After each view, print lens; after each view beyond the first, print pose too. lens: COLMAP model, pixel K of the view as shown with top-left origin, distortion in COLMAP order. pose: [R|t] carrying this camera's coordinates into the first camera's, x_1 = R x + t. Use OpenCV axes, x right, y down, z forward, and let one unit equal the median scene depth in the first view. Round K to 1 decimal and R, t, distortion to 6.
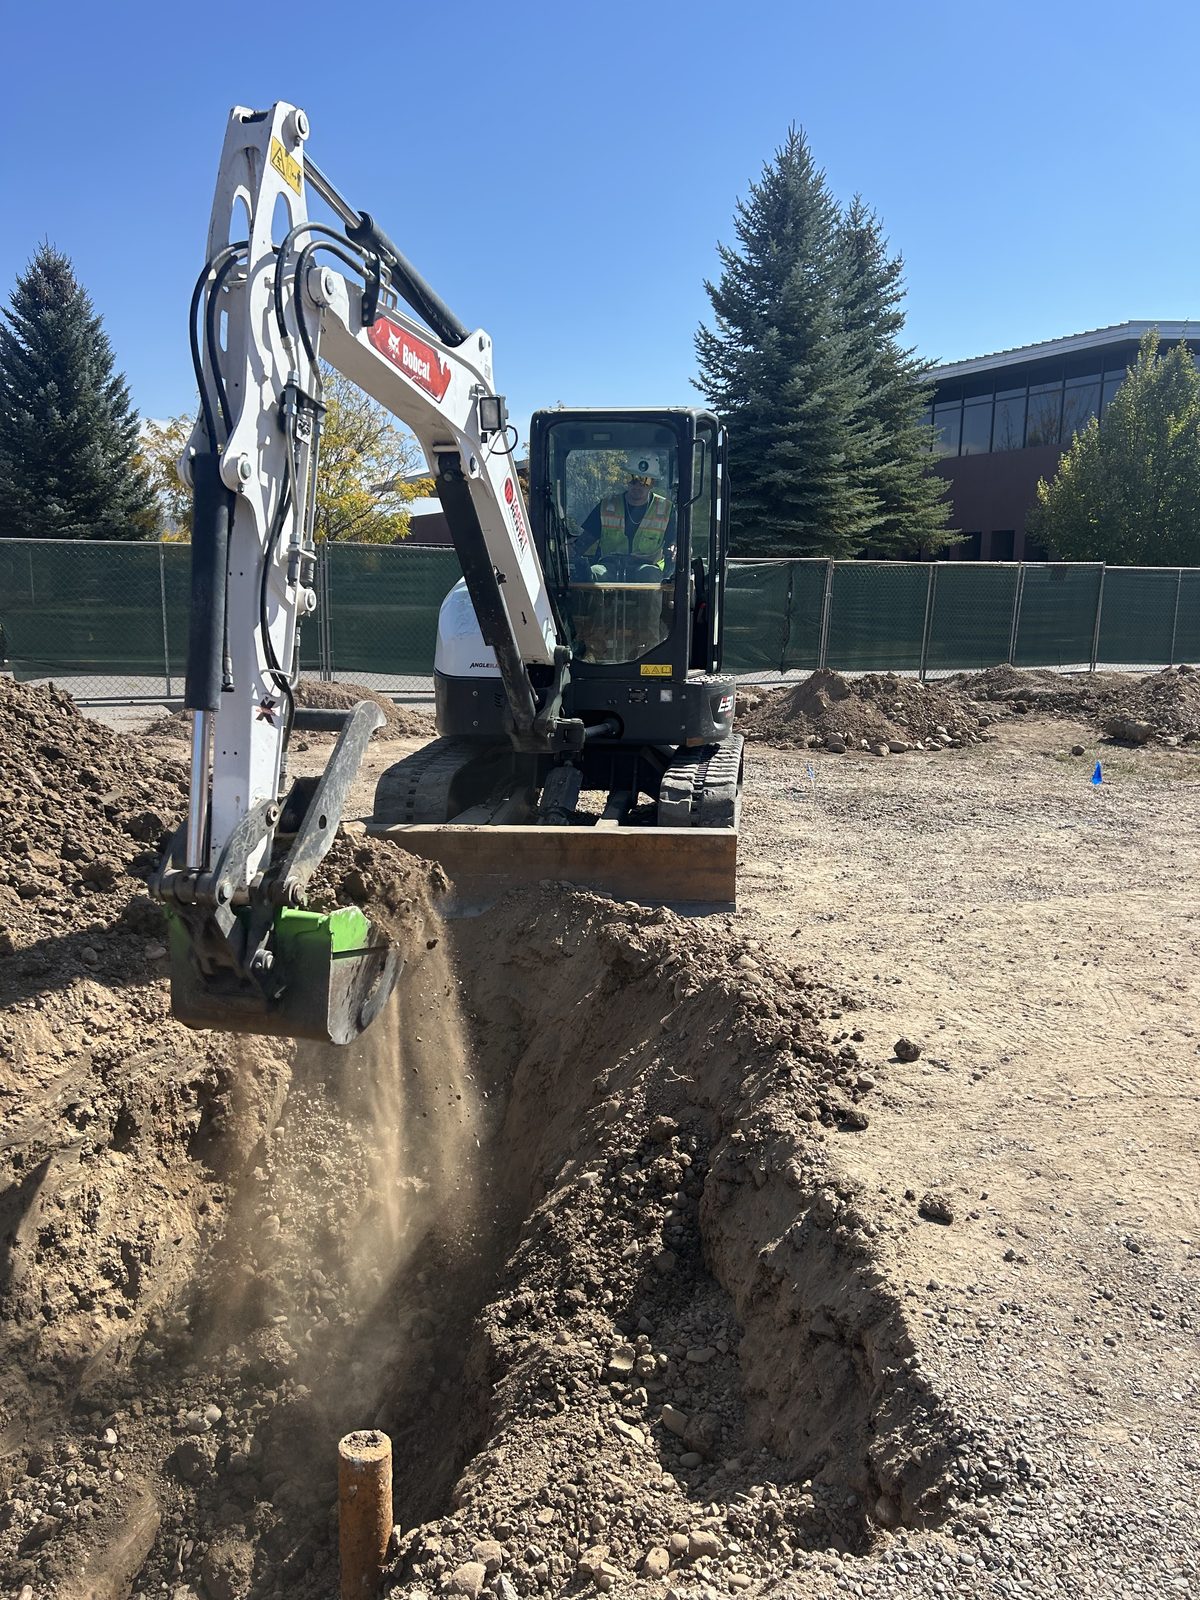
lens RADIAL K [[1270.1, 0, 600.0], [0, 1270.1, 800.0], [0, 0, 1]] dist [0.061047, -0.060976]
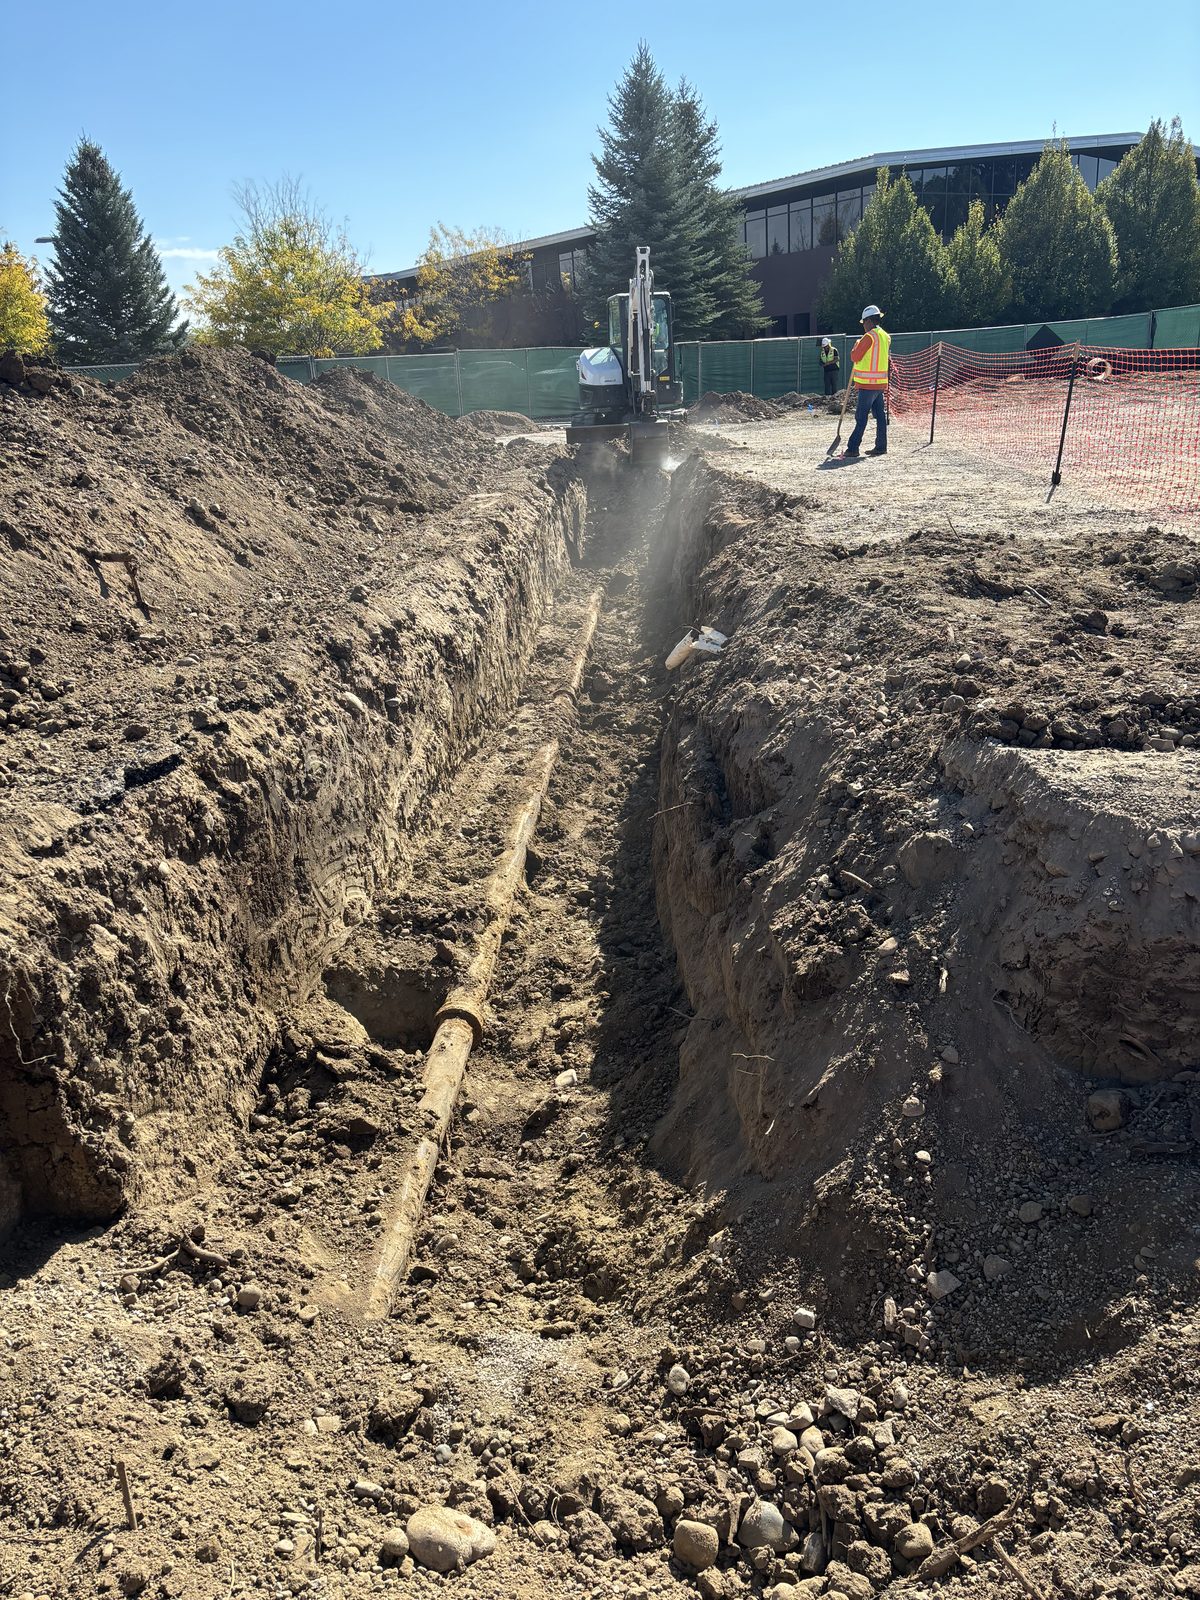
lens RADIAL K [[1336.8, 0, 600.0], [0, 1336.8, 800.0], [0, 0, 1]] dist [0.115647, -0.000045]
pose [[0.987214, -0.114800, 0.110582, -0.166595], [0.100369, 0.986650, 0.128248, 0.131997], [-0.123829, -0.115509, 0.985558, -0.650087]]
